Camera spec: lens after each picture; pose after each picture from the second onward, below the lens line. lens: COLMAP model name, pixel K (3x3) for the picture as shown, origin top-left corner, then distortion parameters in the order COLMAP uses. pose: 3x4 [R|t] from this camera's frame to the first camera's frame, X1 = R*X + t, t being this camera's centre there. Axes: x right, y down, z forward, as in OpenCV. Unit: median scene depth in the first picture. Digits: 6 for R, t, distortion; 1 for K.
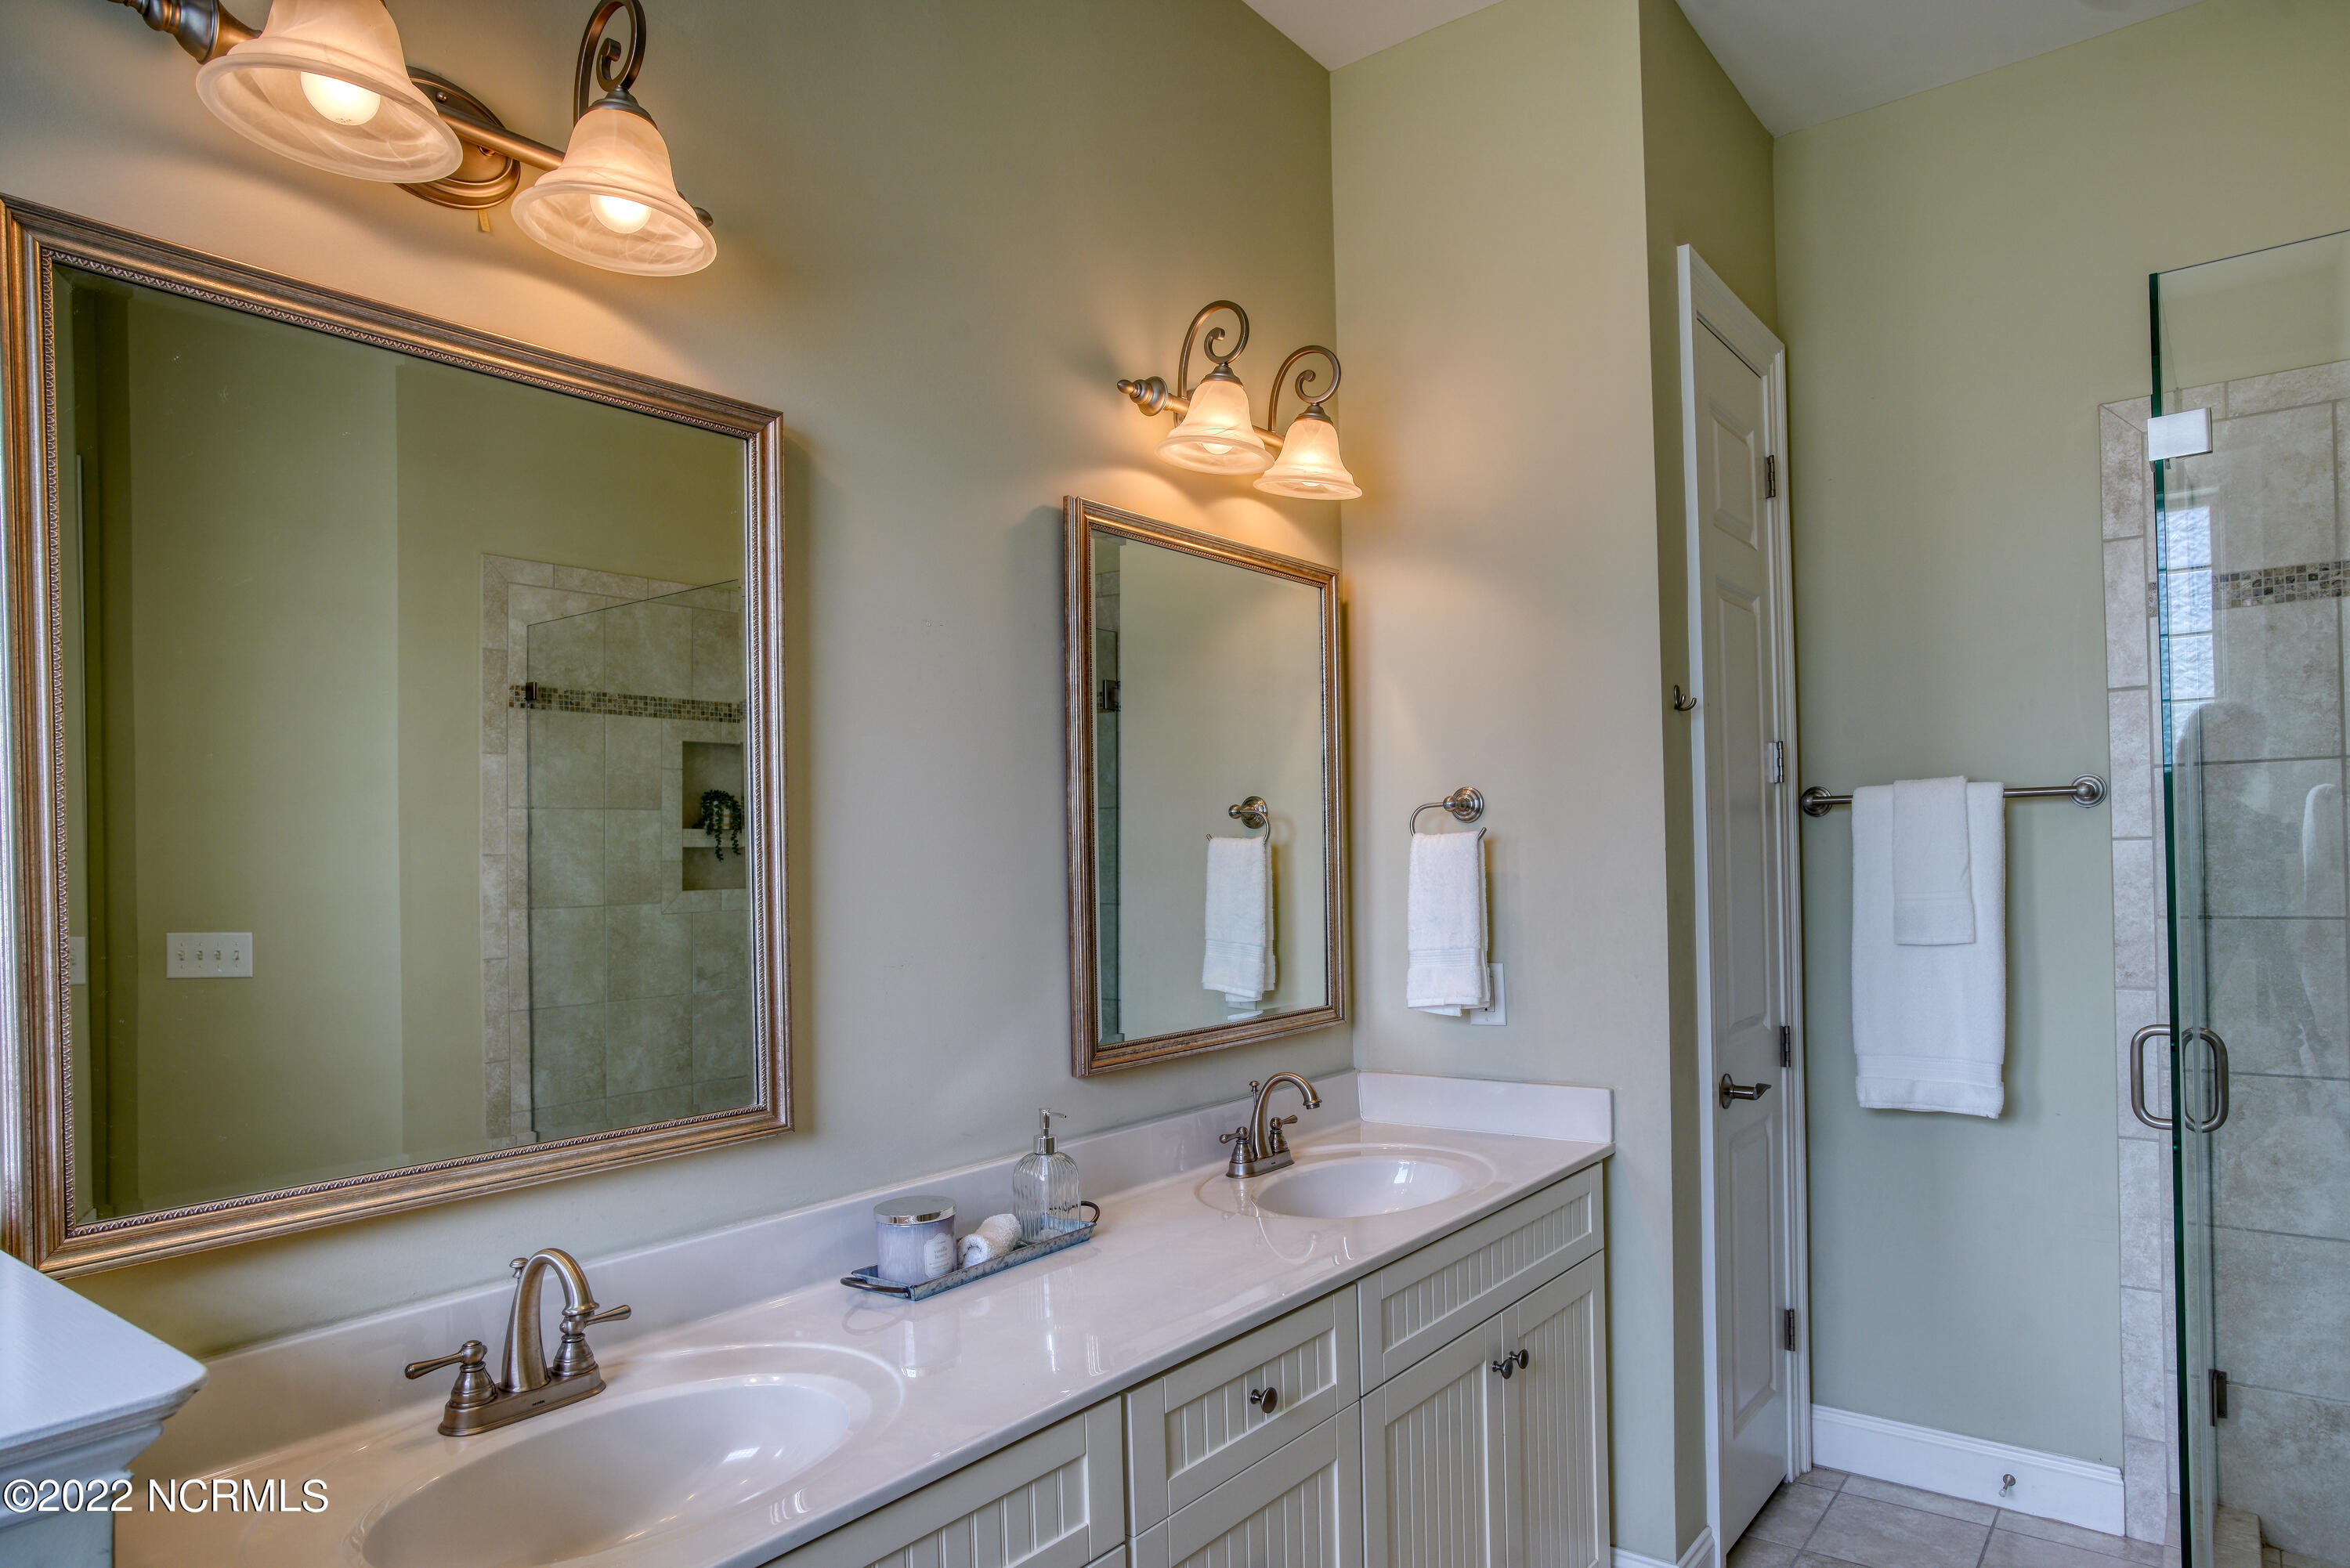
lens RADIAL K [[1385.9, 0, 1253.6], [0, 1385.9, 850.1], [0, 0, 1]] dist [-0.049032, 0.032101]
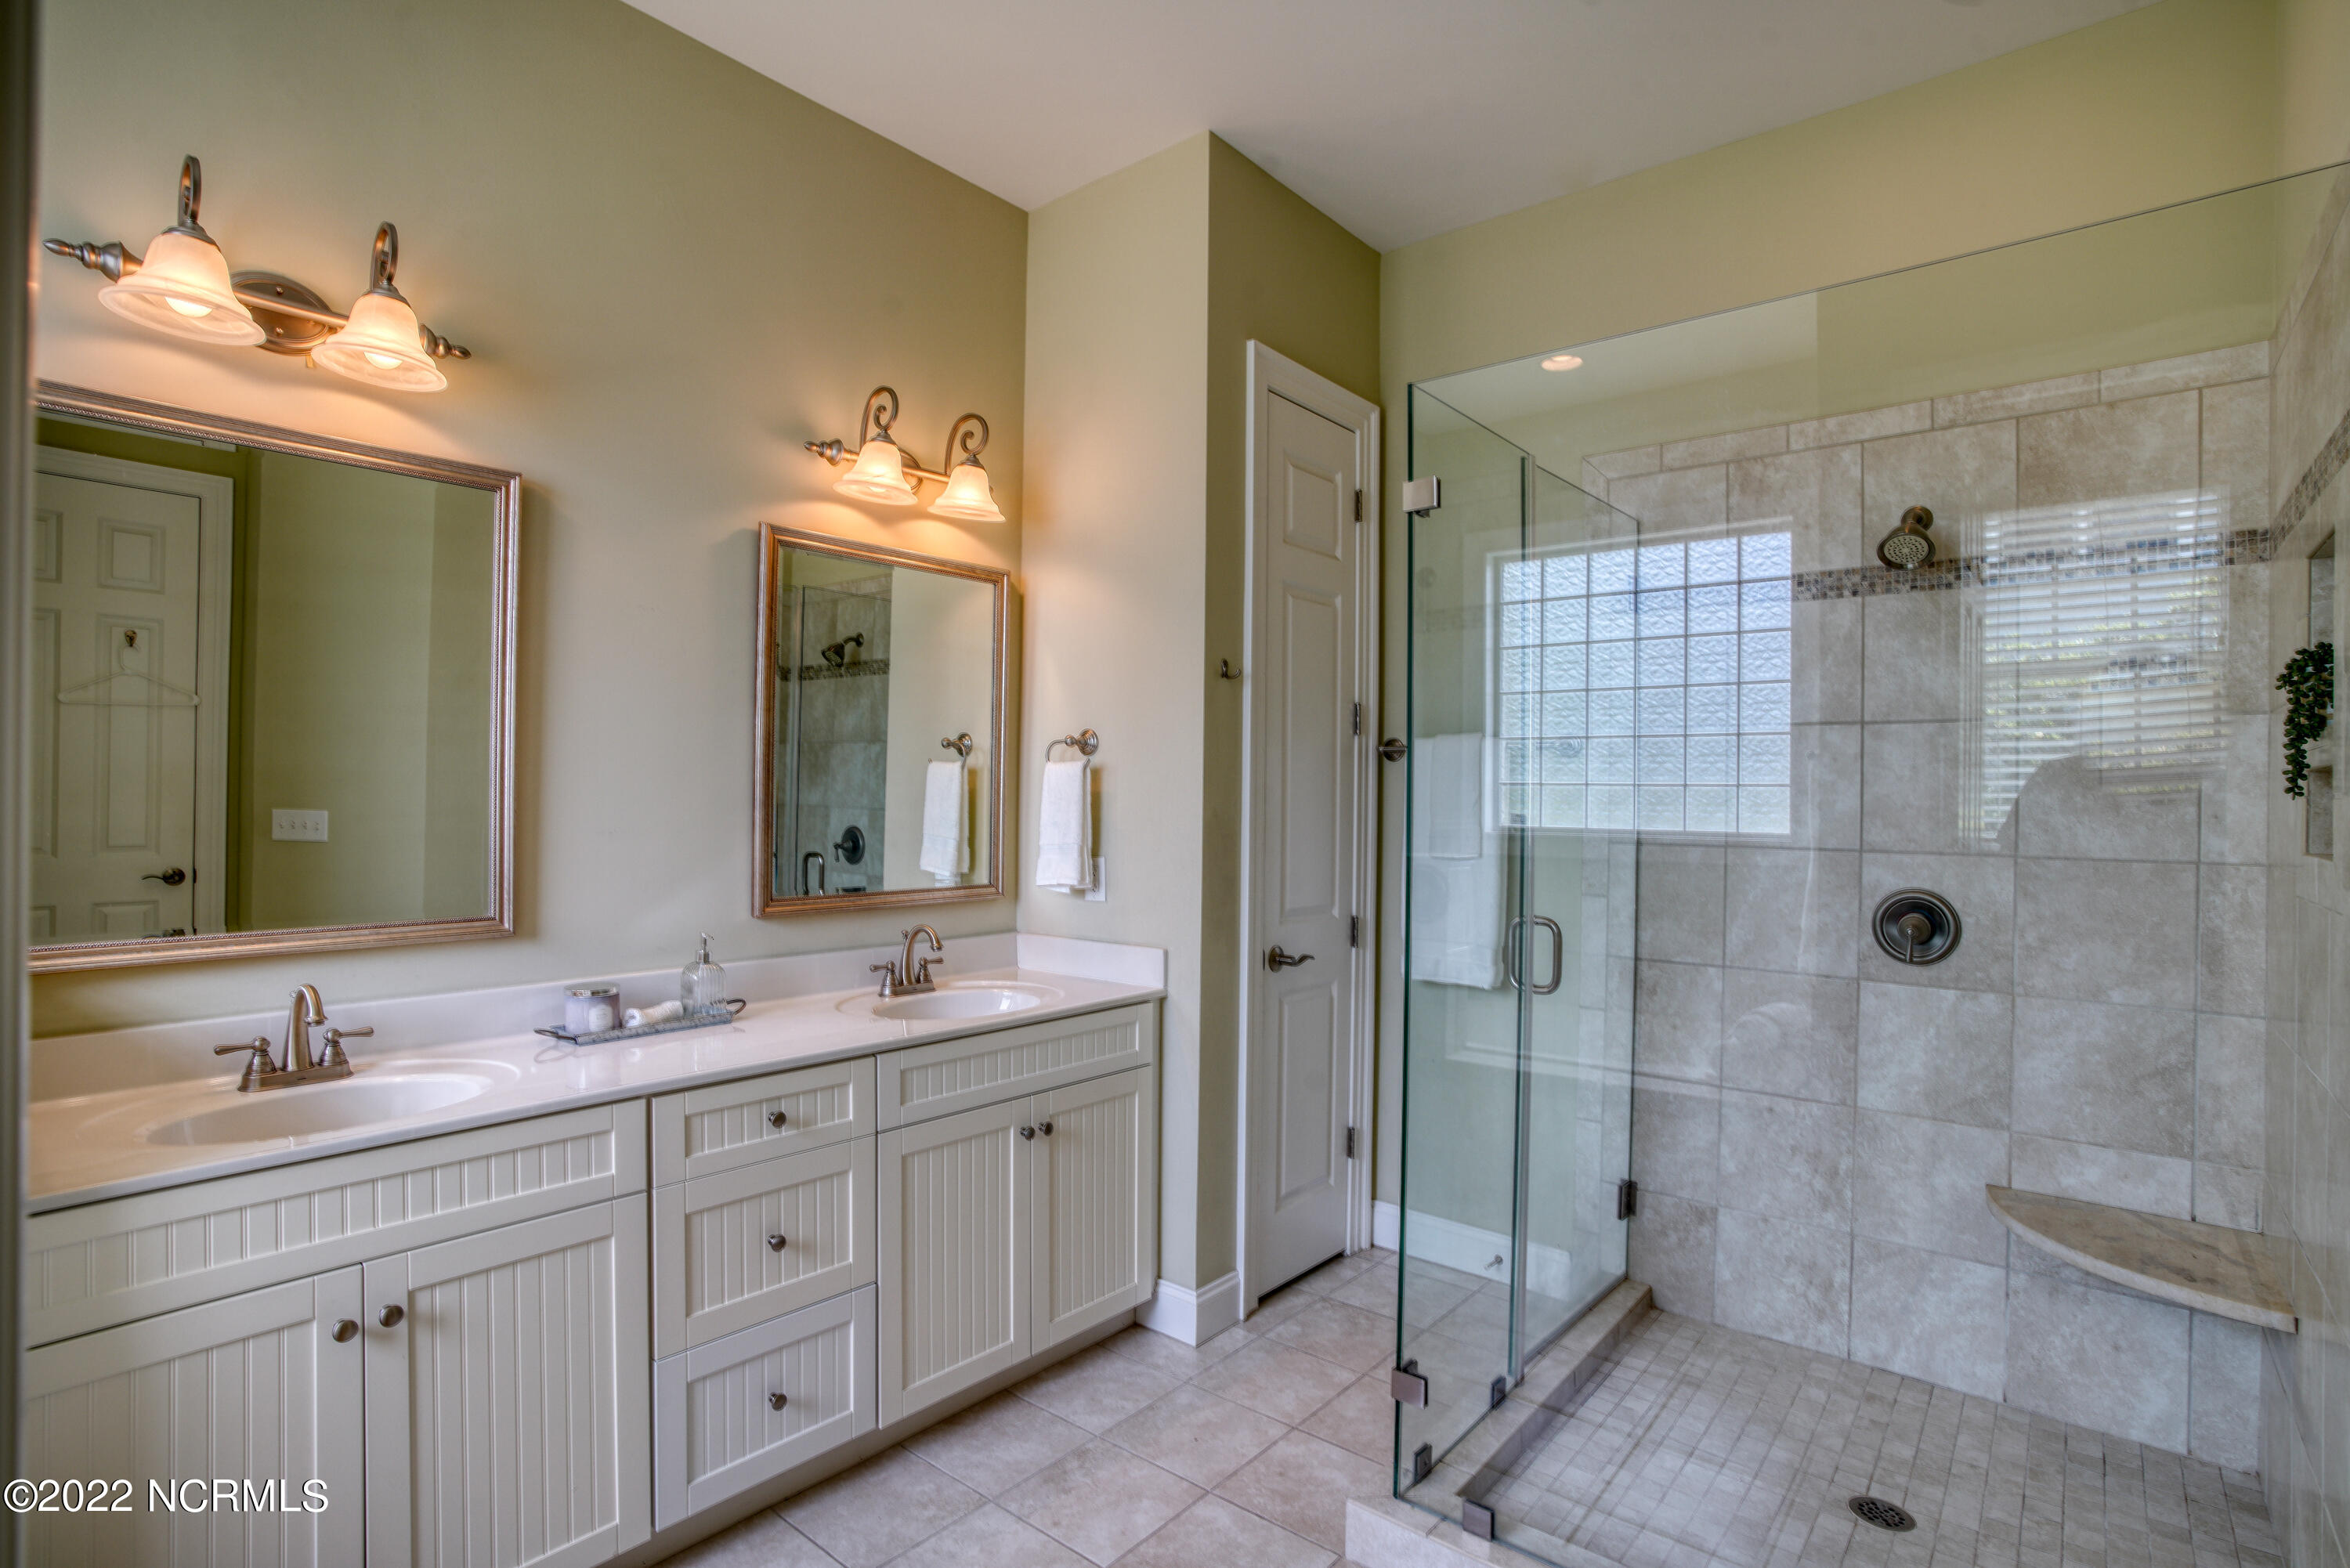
lens RADIAL K [[1143.8, 0, 1163.3], [0, 1143.8, 795.7], [0, 0, 1]] dist [-0.073621, 0.032515]
pose [[0.996949, 0.033411, -0.070549, 0.323009], [-0.032769, 0.999411, 0.010240, 0.006470], [0.070850, -0.007897, 0.997456, -0.142062]]
